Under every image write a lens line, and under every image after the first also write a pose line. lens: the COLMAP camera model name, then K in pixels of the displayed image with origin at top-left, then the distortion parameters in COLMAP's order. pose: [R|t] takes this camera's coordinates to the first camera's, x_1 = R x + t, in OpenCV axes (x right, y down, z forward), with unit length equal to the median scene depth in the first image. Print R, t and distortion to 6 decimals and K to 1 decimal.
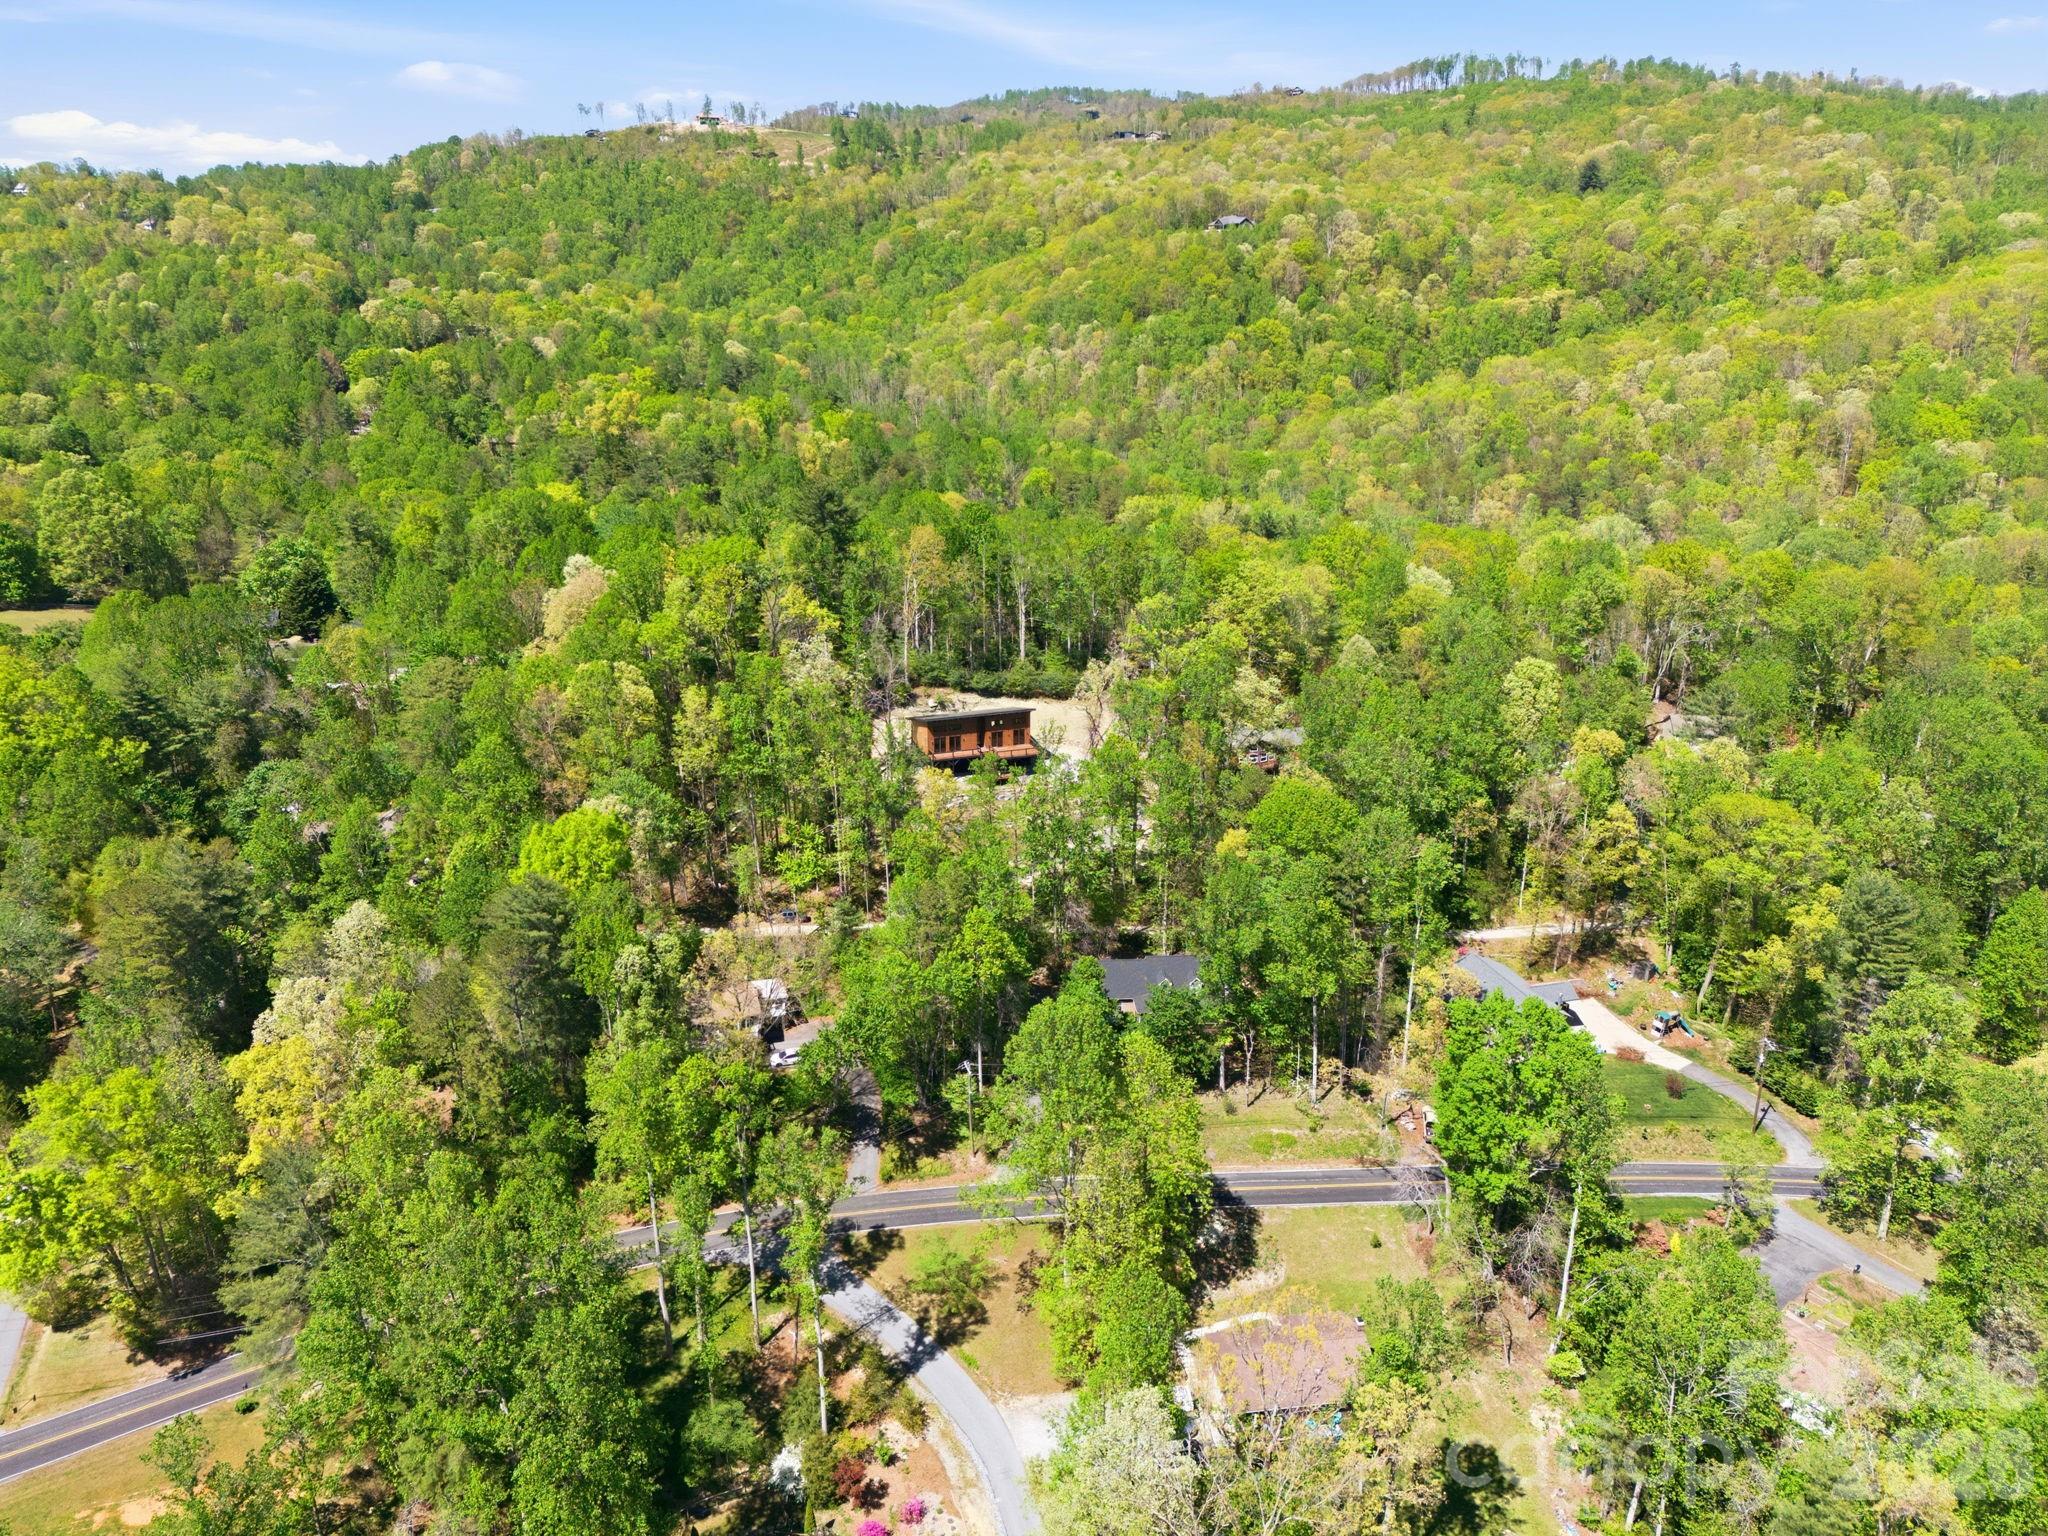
lens RADIAL K [[1525.8, 0, 1024.0], [0, 1525.8, 768.0], [0, 0, 1]] dist [0.102054, -0.105634]
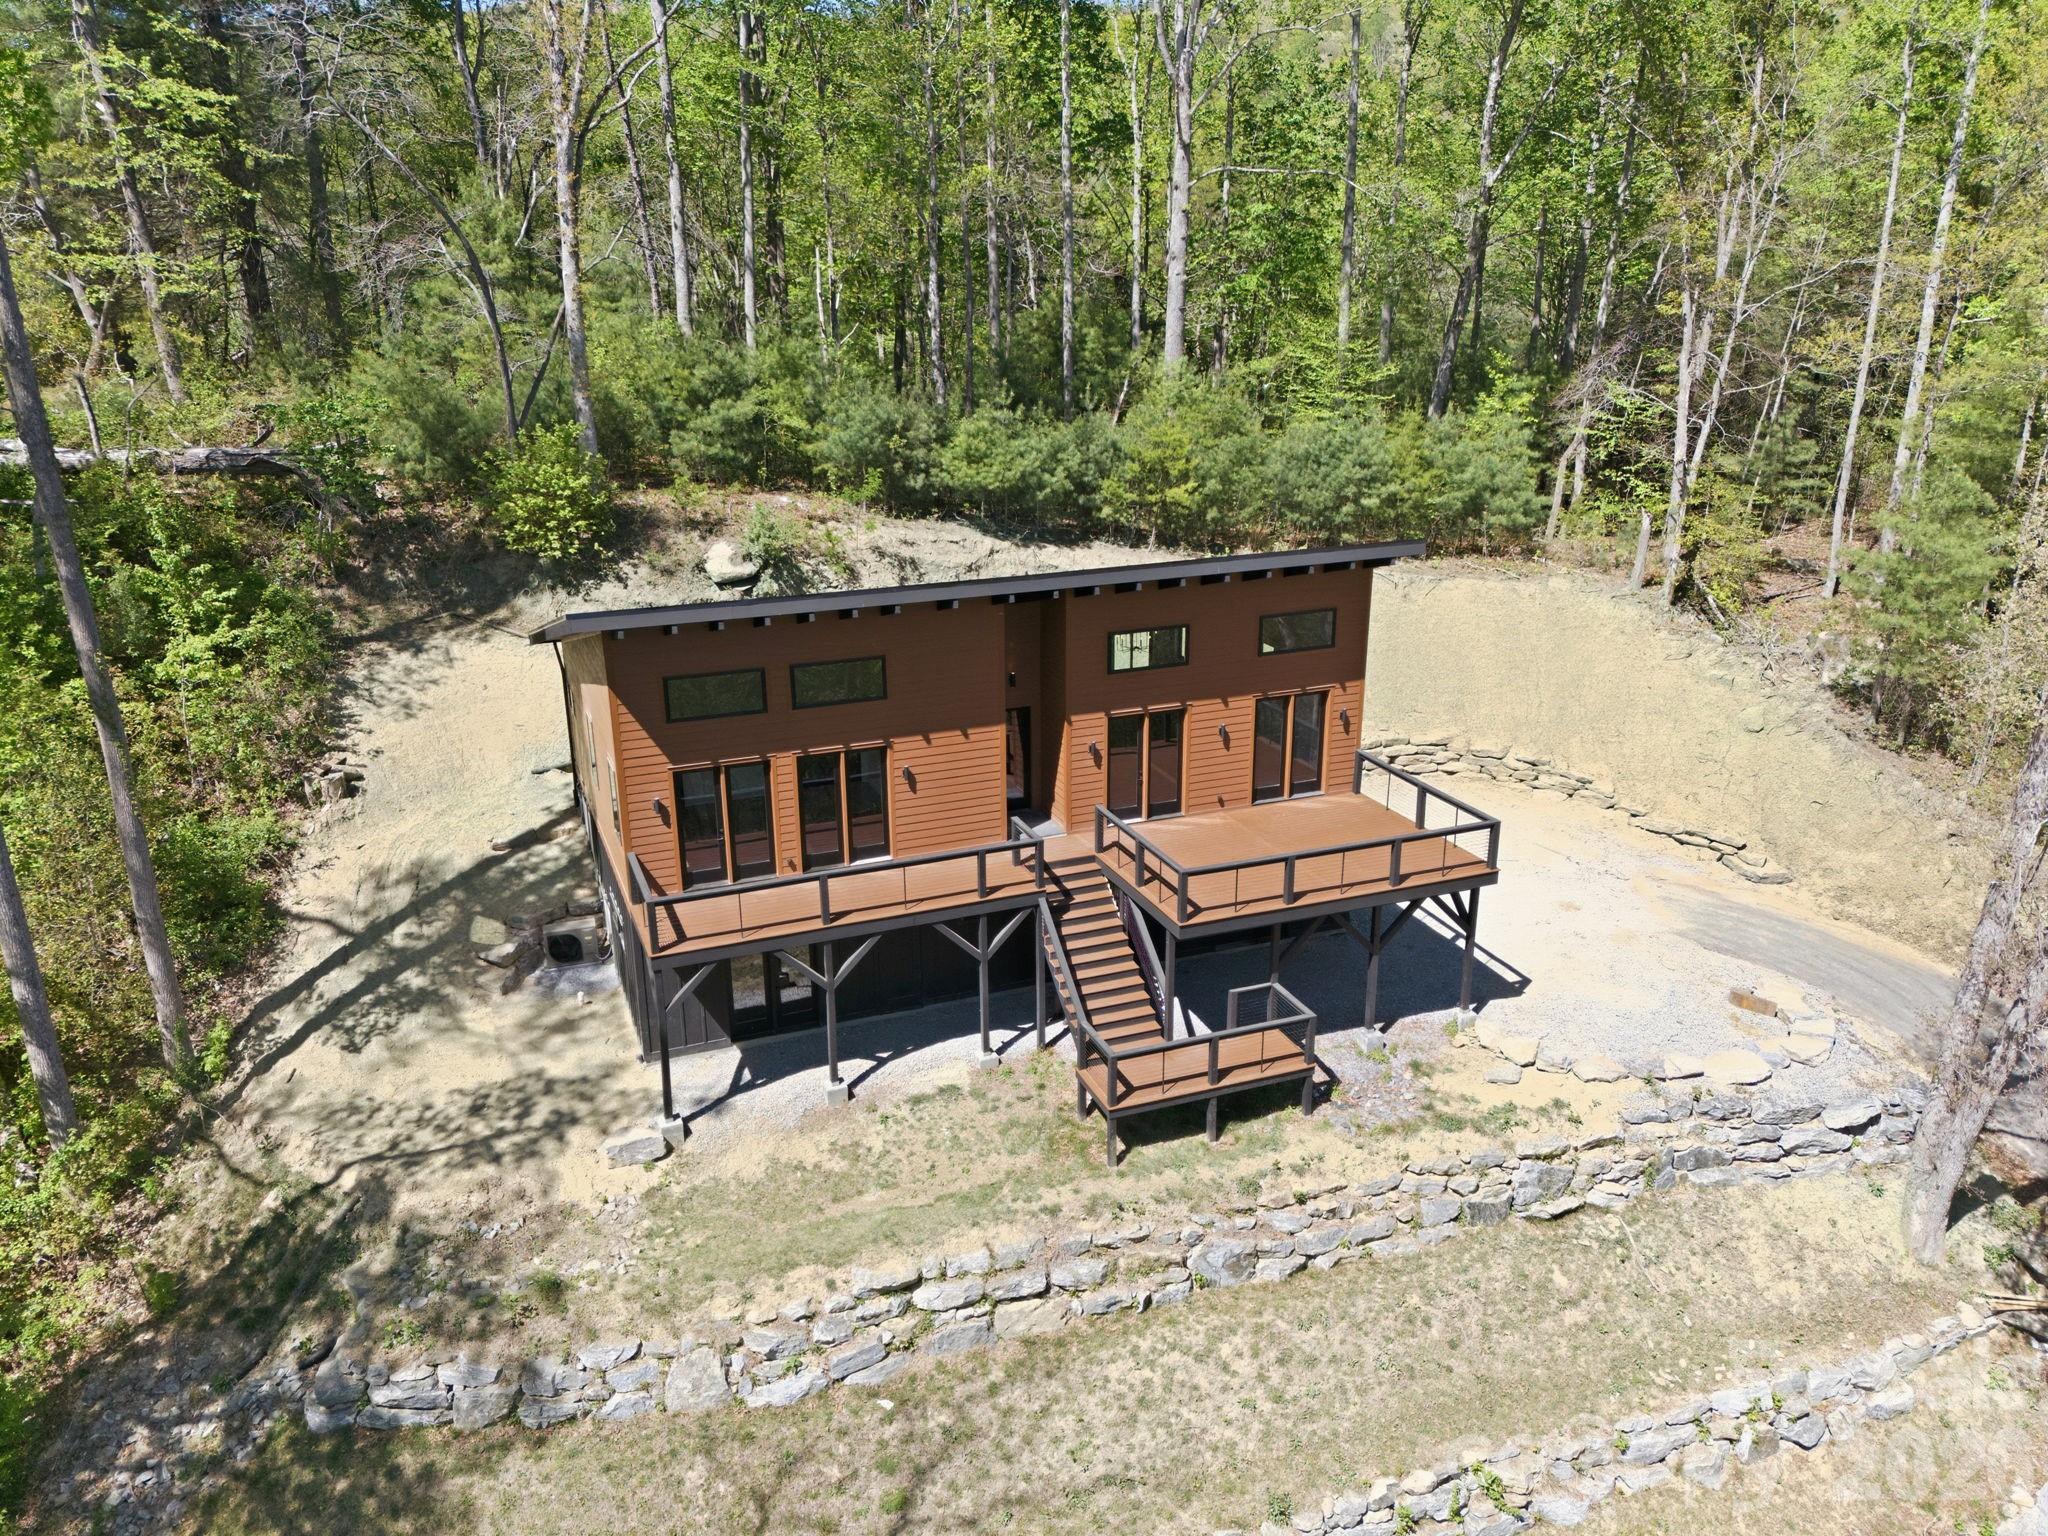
lens RADIAL K [[1525.8, 0, 1024.0], [0, 1525.8, 768.0], [0, 0, 1]] dist [0.102054, -0.105634]
pose [[0.999036, -0.017364, 0.040307, -0.032777], [0.017029, 0.999818, 0.008637, -0.019056], [-0.040450, -0.007942, 0.999150, 0.814873]]
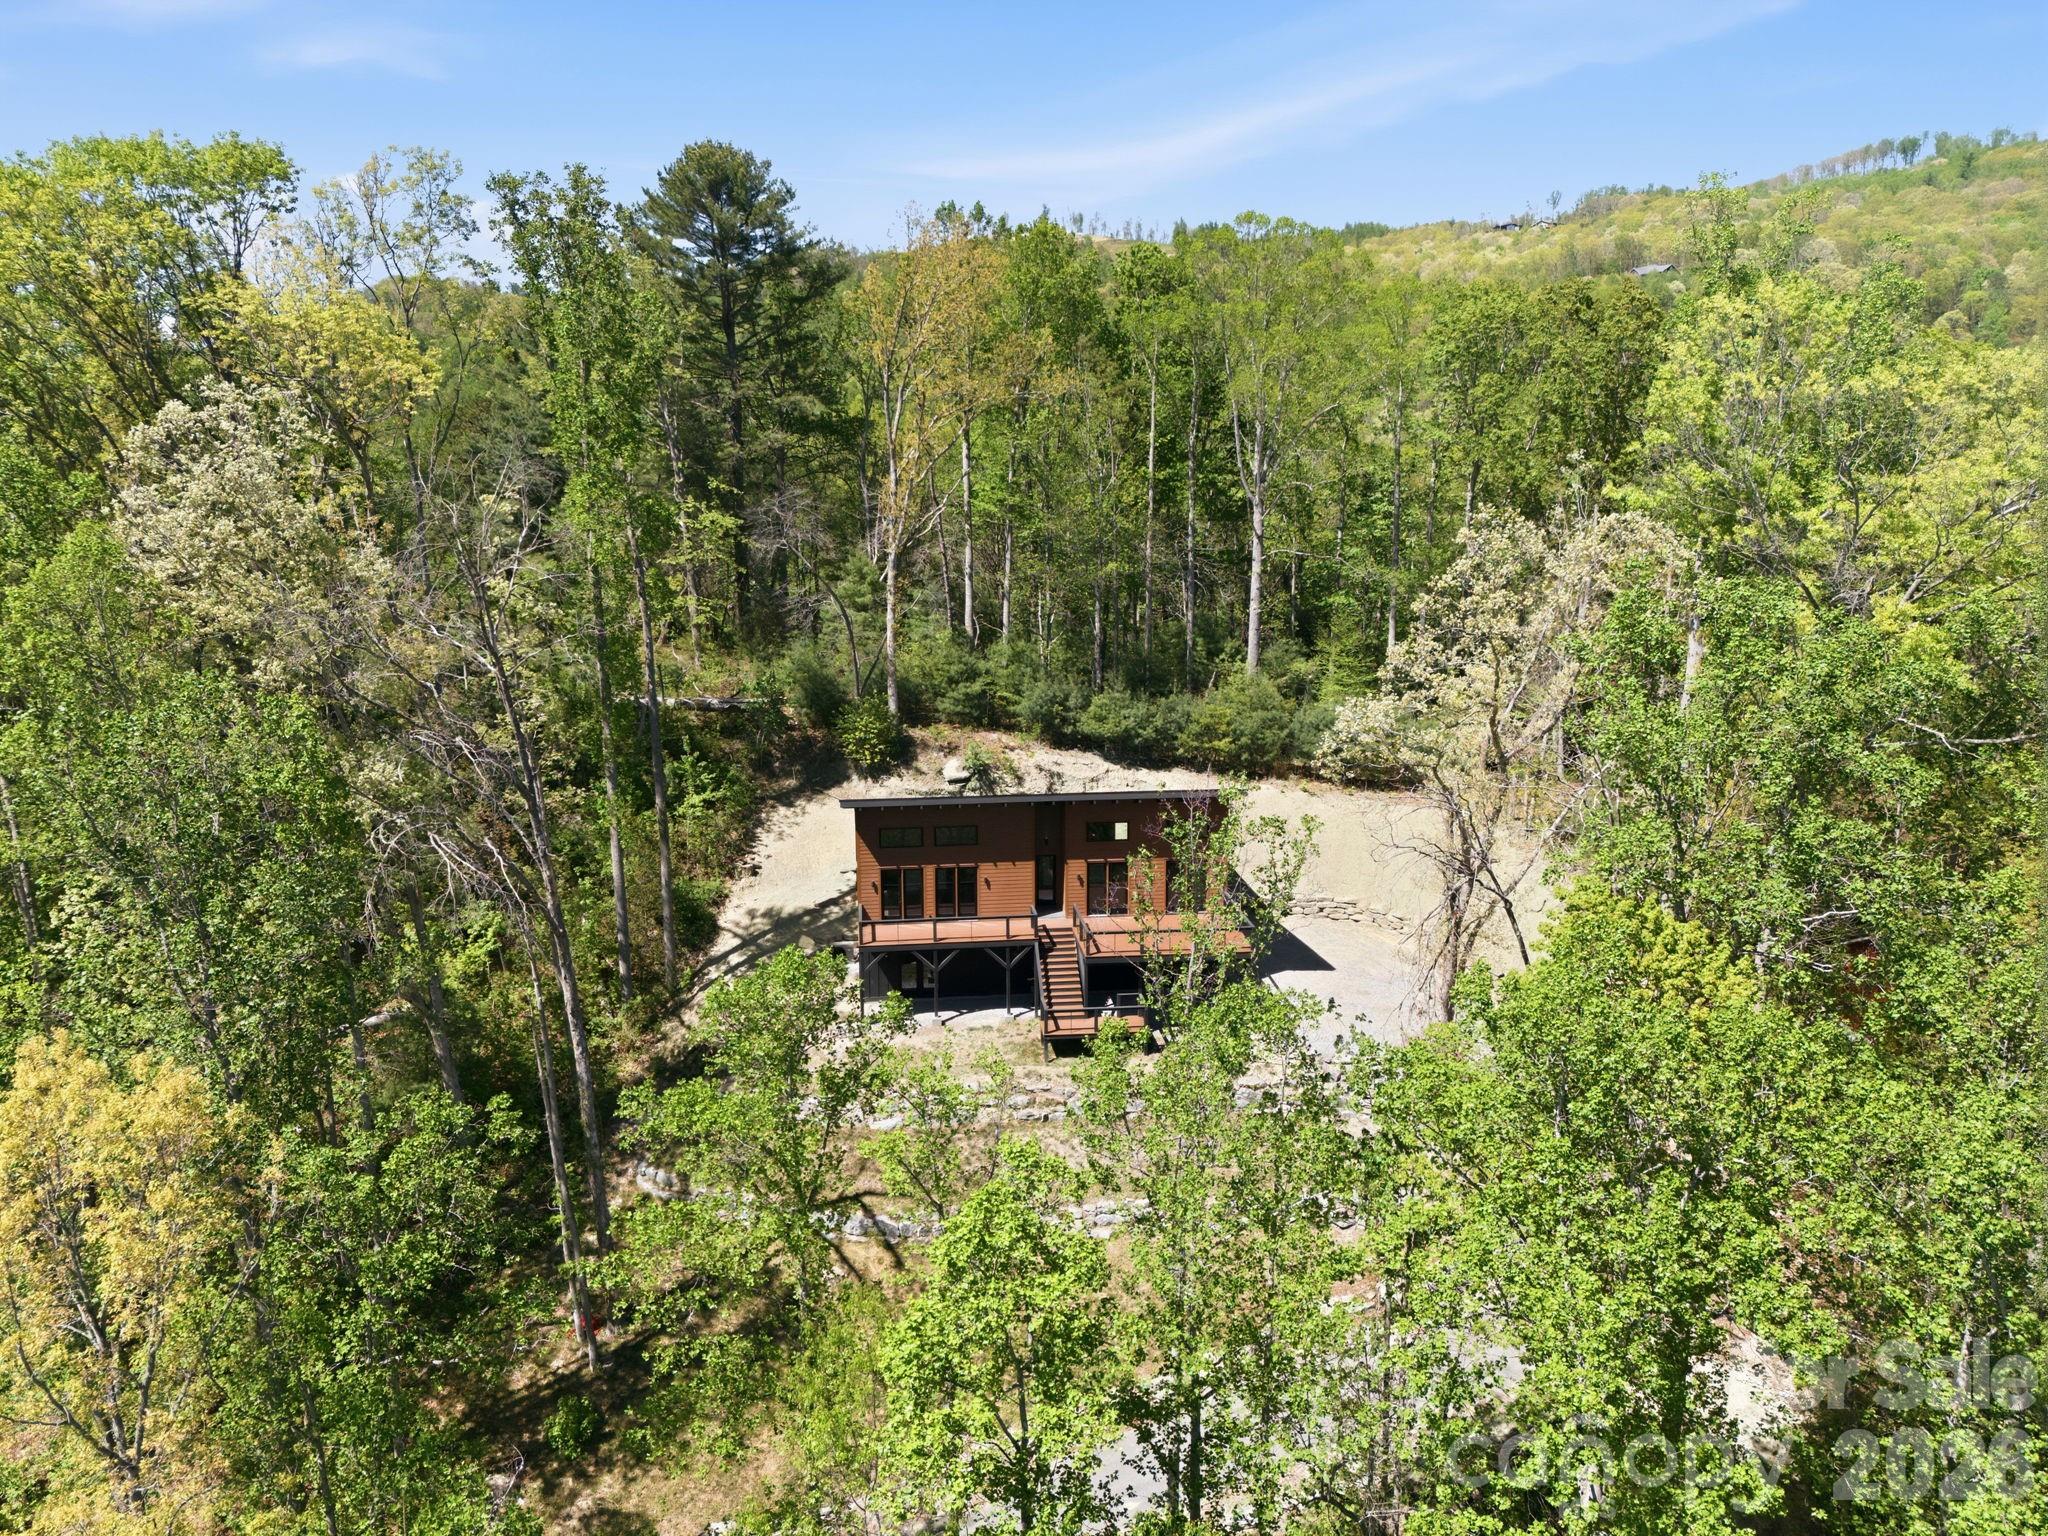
lens RADIAL K [[1525.8, 0, 1024.0], [0, 1525.8, 768.0], [0, 0, 1]] dist [0.102054, -0.105634]
pose [[0.974622, 0.049222, -0.218378, 0.027681], [-0.071402, 0.992926, -0.094865, -0.012251], [0.212164, 0.108050, 0.971242, 0.676416]]
